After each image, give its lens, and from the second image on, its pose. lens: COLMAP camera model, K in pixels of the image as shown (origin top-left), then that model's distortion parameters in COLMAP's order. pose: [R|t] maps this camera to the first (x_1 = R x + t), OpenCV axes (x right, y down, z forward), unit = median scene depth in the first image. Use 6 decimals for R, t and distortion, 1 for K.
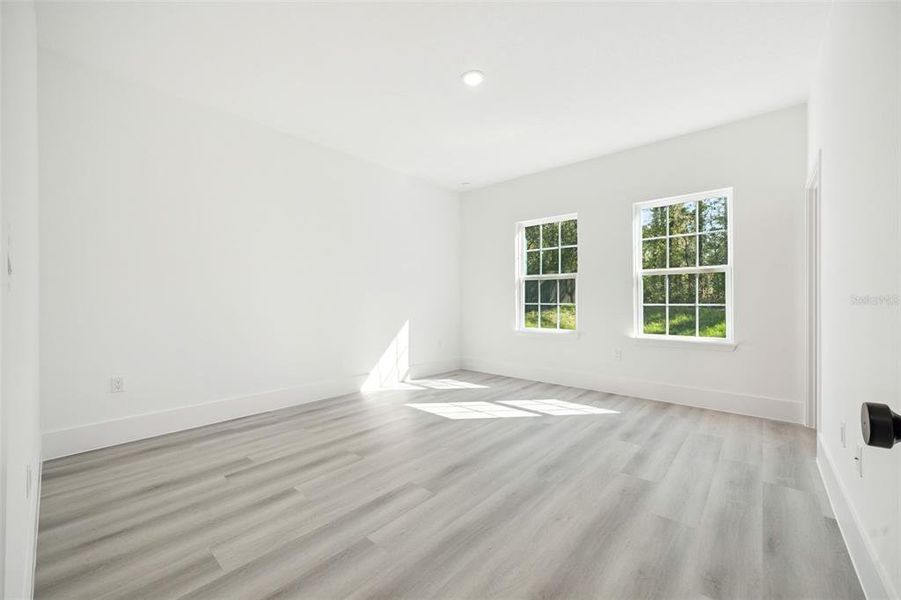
lens RADIAL K [[360.3, 0, 447.5], [0, 360.3, 297.7], [0, 0, 1]] dist [-0.002353, 0.000190]
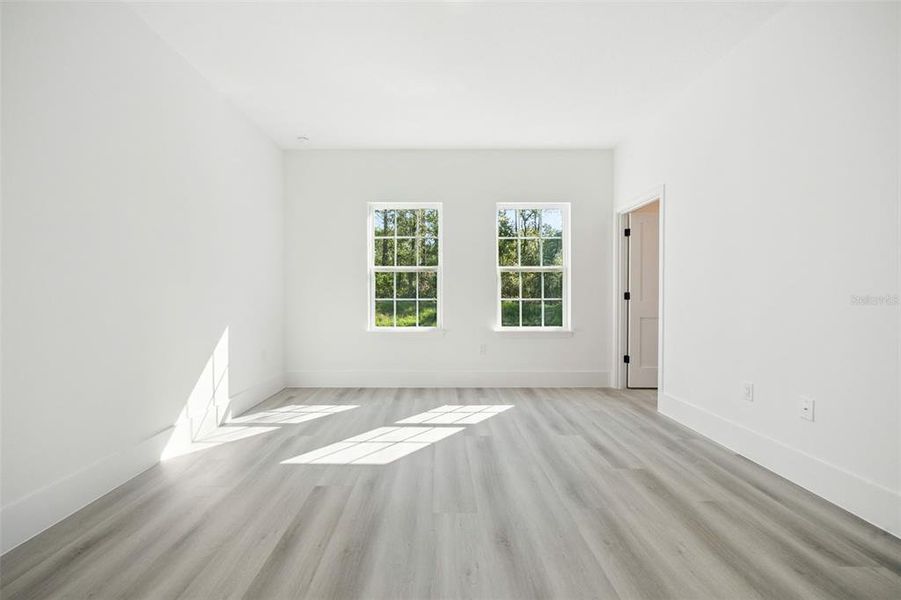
lens RADIAL K [[360.3, 0, 447.5], [0, 360.3, 297.7], [0, 0, 1]] dist [-0.002353, 0.000190]
pose [[0.744360, -0.003948, 0.667767, -0.272924], [-0.004759, 0.999926, 0.011217, 0.002876], [-0.667761, -0.011527, 0.744286, 0.299787]]
